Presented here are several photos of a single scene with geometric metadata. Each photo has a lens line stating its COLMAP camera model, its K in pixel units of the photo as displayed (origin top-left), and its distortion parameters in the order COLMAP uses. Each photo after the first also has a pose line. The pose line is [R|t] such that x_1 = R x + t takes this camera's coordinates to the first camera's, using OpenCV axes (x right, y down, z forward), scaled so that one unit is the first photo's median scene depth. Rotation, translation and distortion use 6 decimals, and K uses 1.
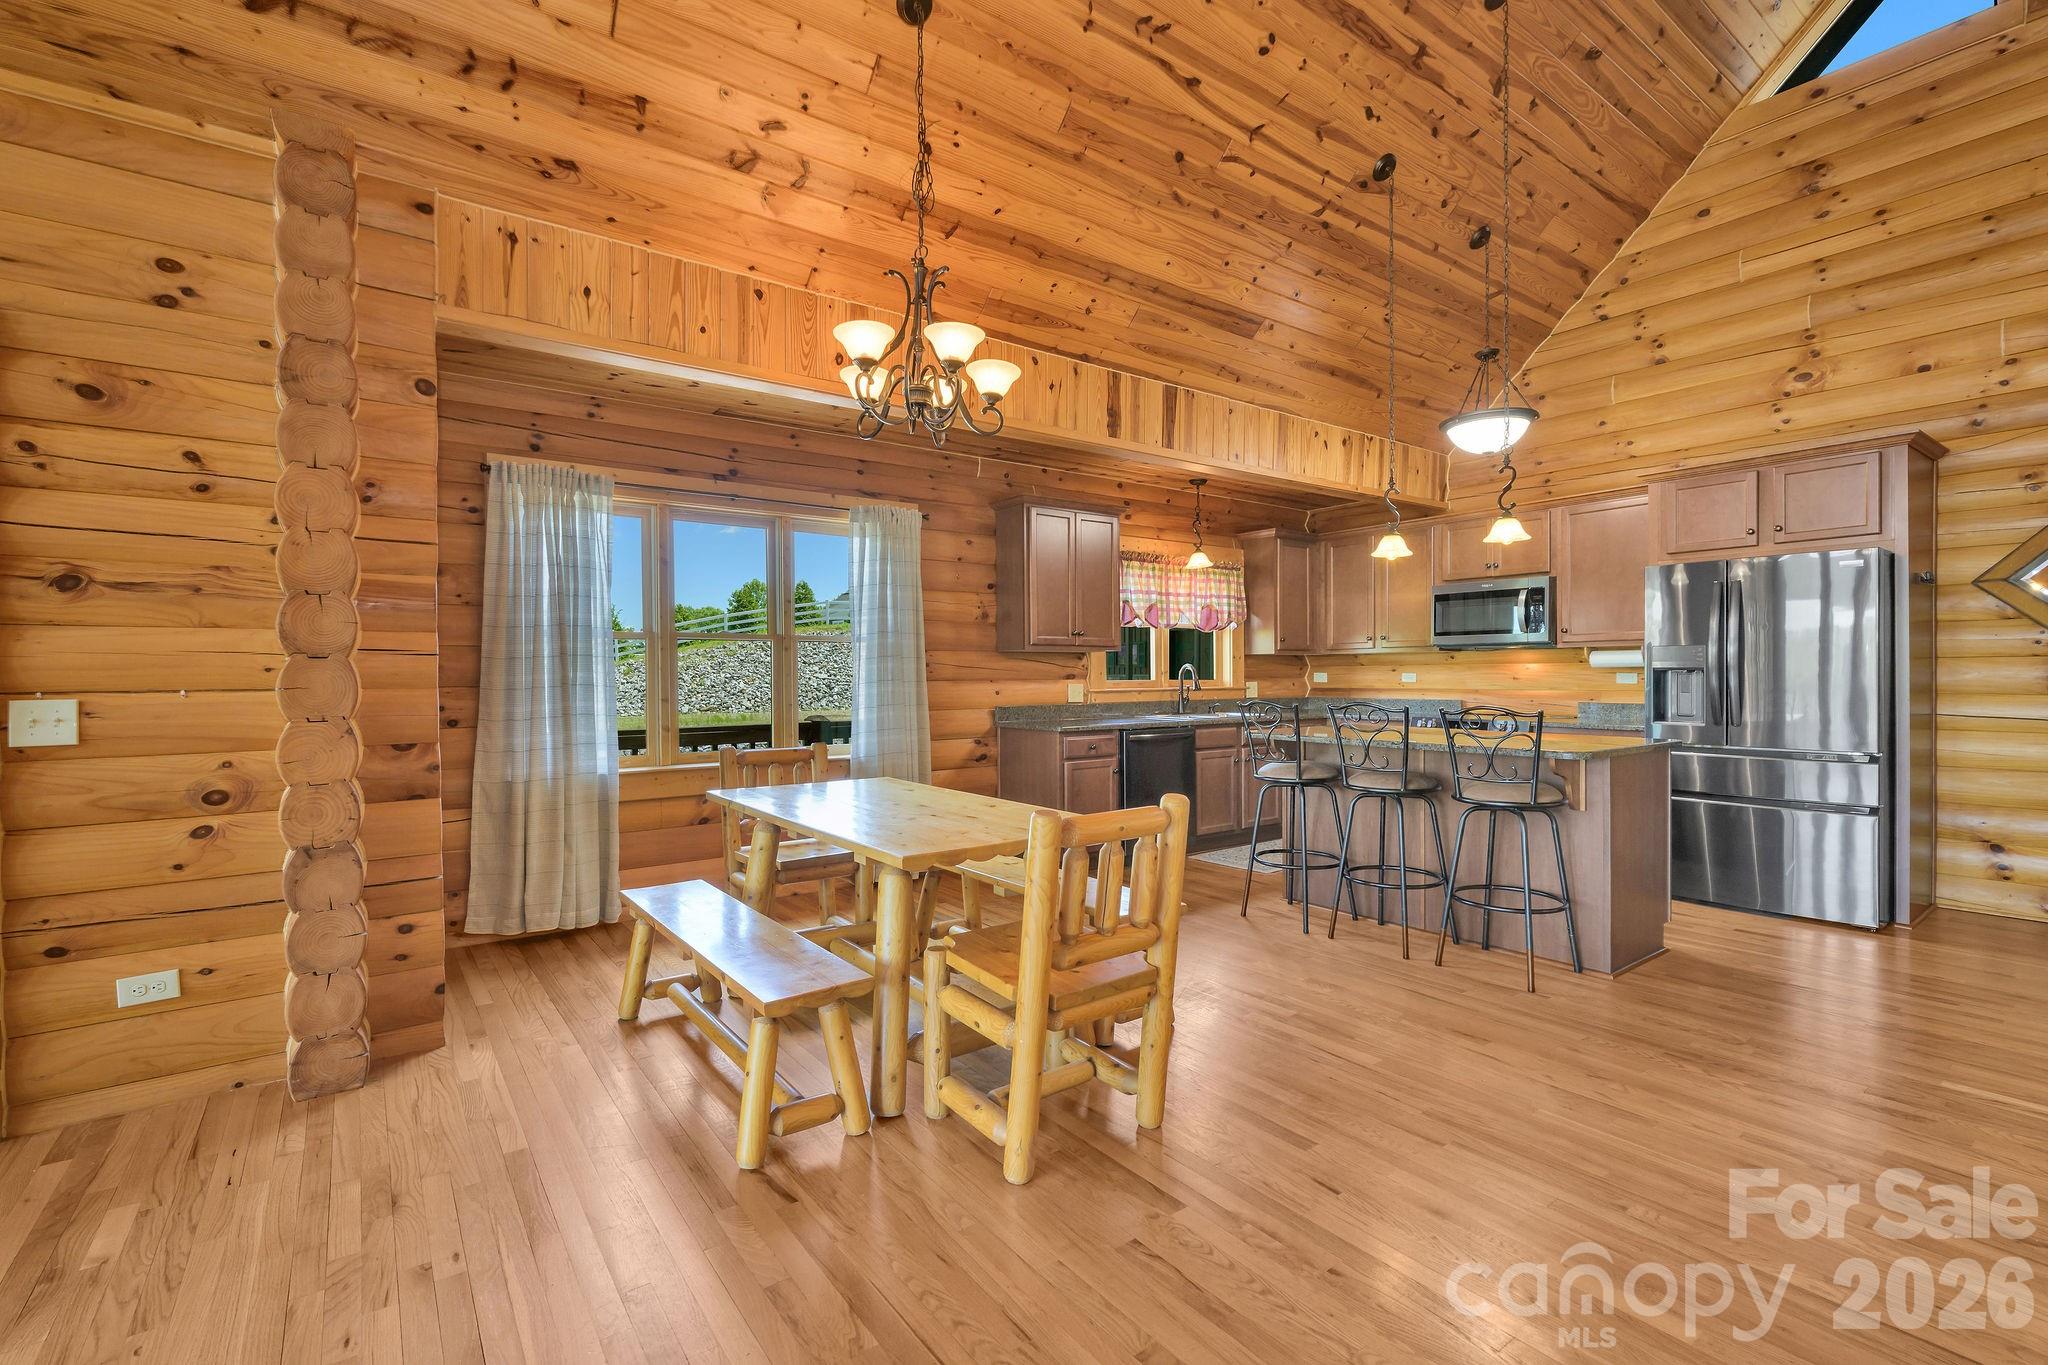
lens RADIAL K [[866.1, 0, 1013.1], [0, 866.1, 676.4], [0, 0, 1]] dist [-0.003343, 0.001411]
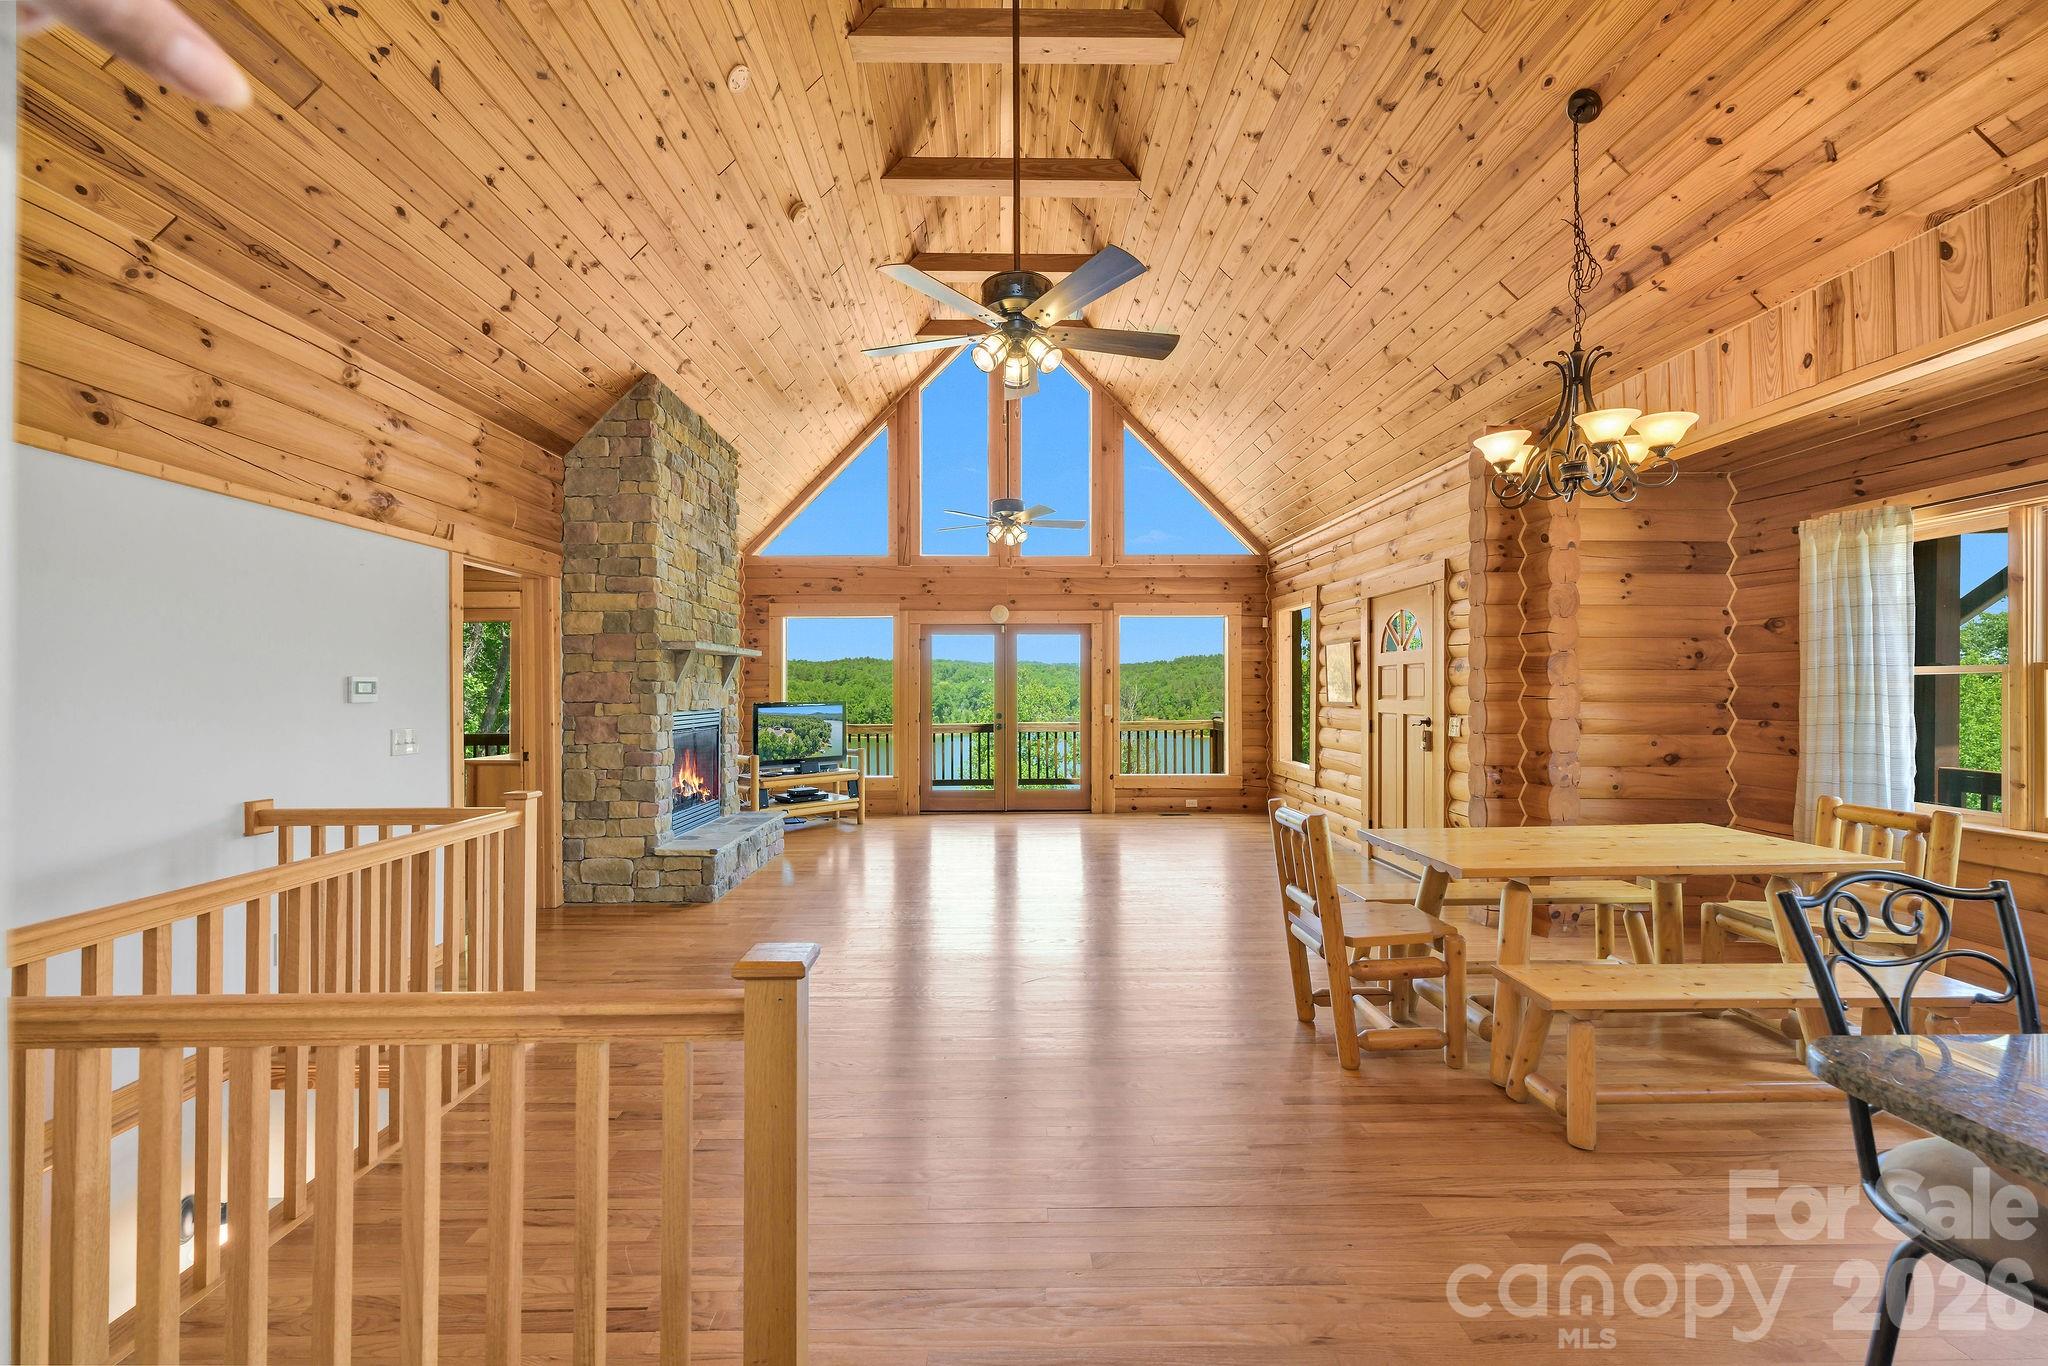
lens RADIAL K [[807.0, 0, 1004.3], [0, 807.0, 685.0], [0, 0, 1]] dist [-0.003702, 0.000510]
pose [[-0.563745, 0.001026, -0.825949, 0.746385], [0.003094, 0.999995, -0.000869, -0.033318], [0.825943, -0.003045, -0.563745, 0.634804]]
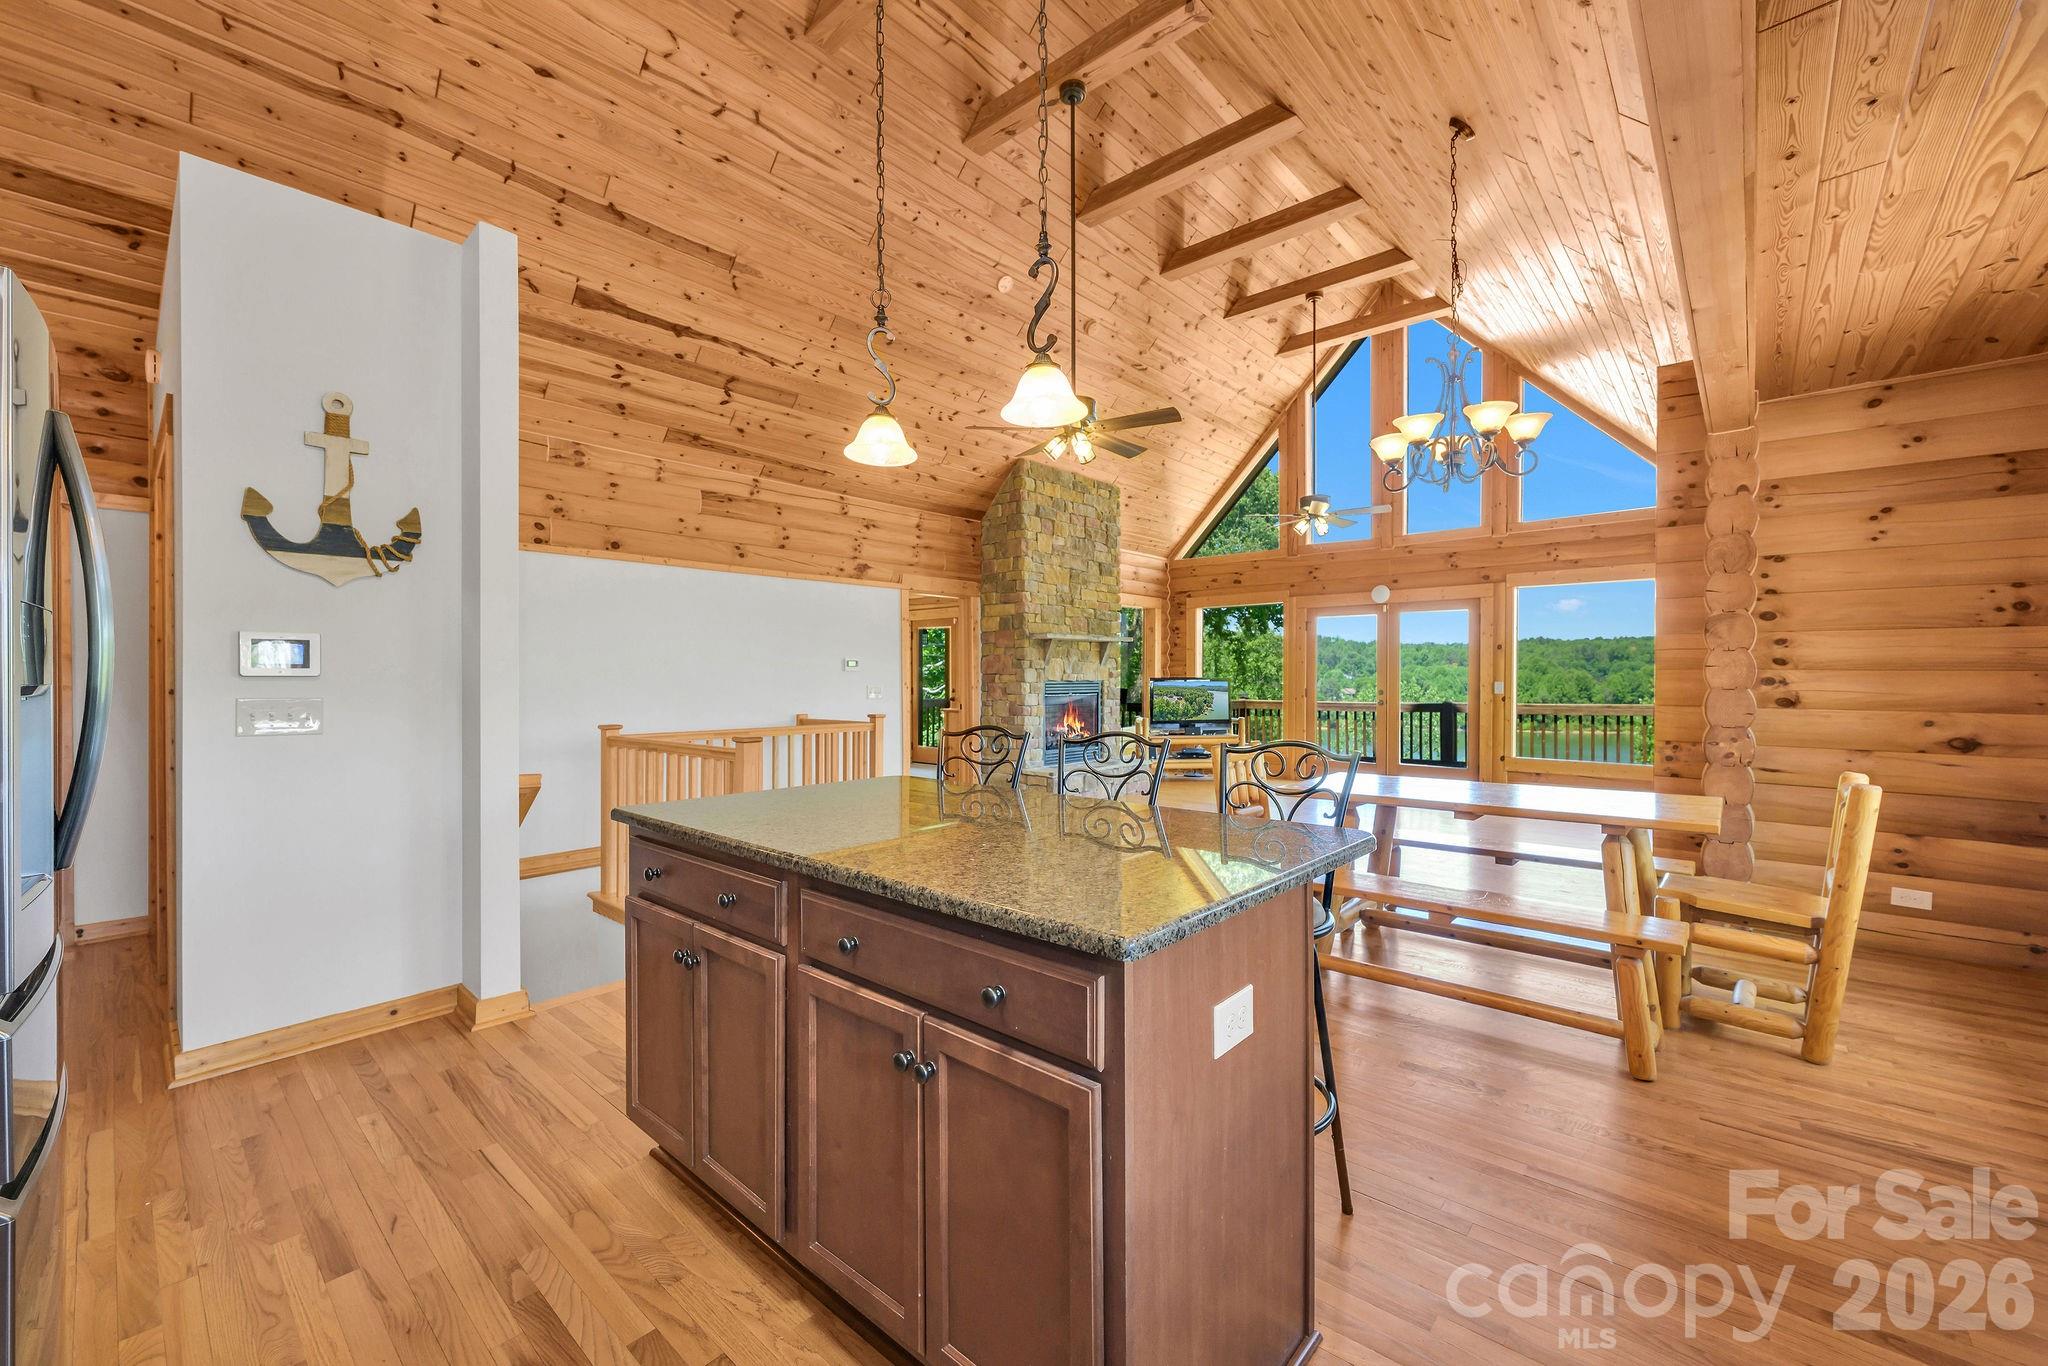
lens RADIAL K [[807.0, 0, 1017.2], [0, 807.0, 682.1], [0, 0, 1]] dist [-0.003702, 0.000510]
pose [[-0.972969, 0.007762, -0.230804, 0.493366], [0.005521, 0.999931, 0.010354, -0.011325], [0.230869, 0.008800, -0.972945, 1.295737]]
